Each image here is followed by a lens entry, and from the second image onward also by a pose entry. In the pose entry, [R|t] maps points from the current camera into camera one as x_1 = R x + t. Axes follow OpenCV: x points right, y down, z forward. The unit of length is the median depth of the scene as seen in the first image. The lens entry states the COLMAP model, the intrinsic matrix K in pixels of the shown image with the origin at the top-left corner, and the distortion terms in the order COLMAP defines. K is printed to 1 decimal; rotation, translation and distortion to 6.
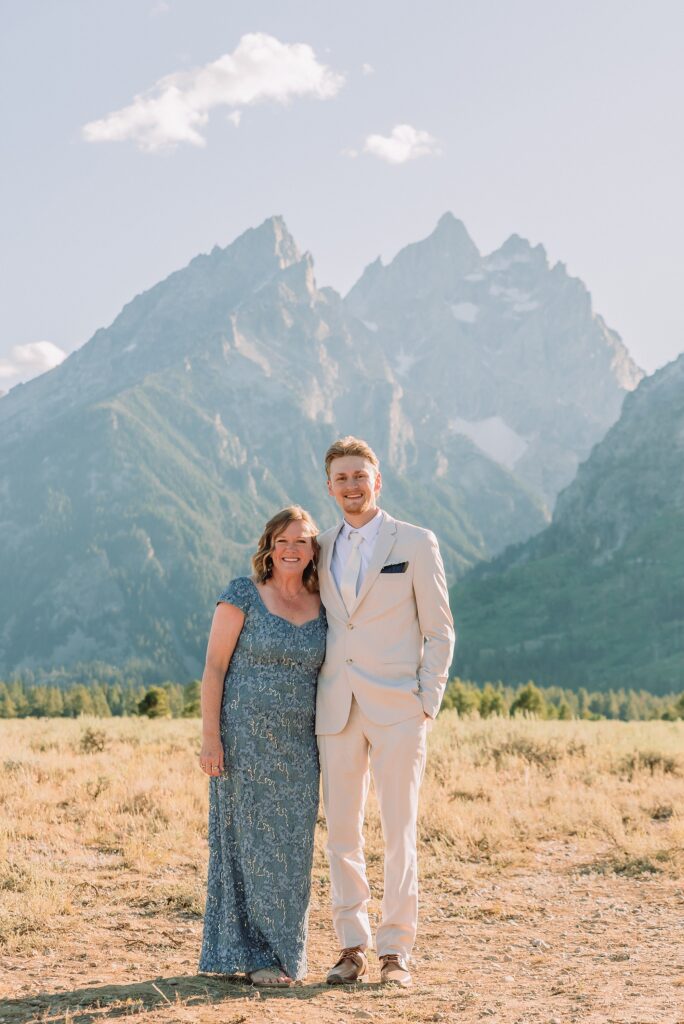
lens RADIAL K [[2052.6, 0, 352.9], [0, 2052.6, 537.7], [0, 0, 1]] dist [-0.031620, 0.000000]
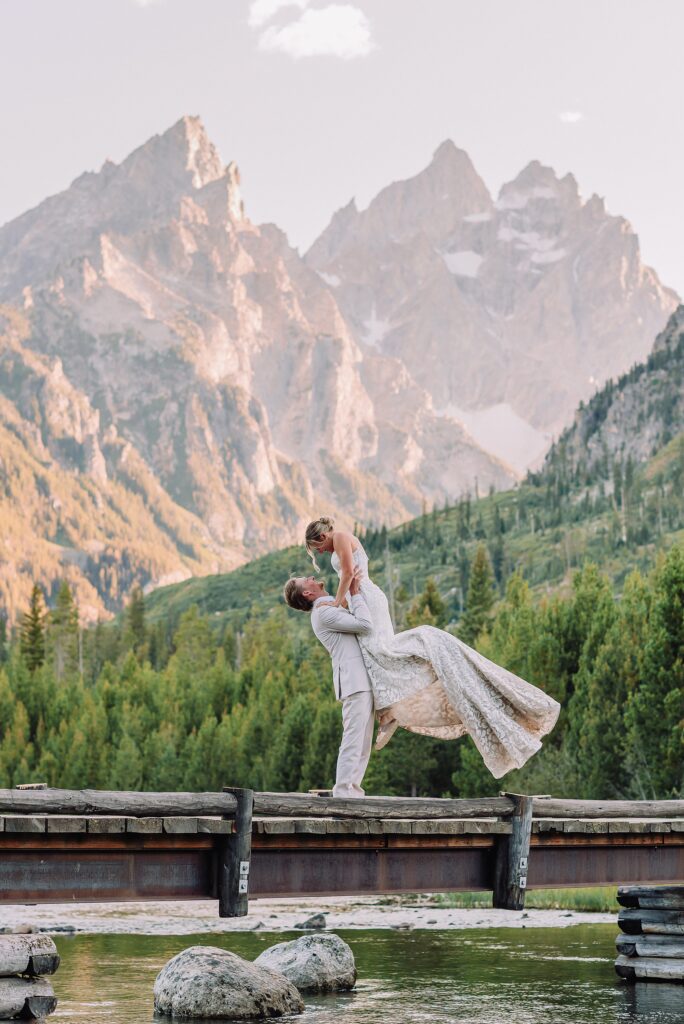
lens RADIAL K [[2453.4, 0, 298.9], [0, 2453.4, 606.5], [0, 0, 1]] dist [-0.133736, 0.000000]
pose [[0.999535, 0.006004, -0.029887, 0.031655], [-0.006097, 0.999977, -0.003002, 0.017939], [0.029869, 0.003183, 0.999549, 0.192784]]
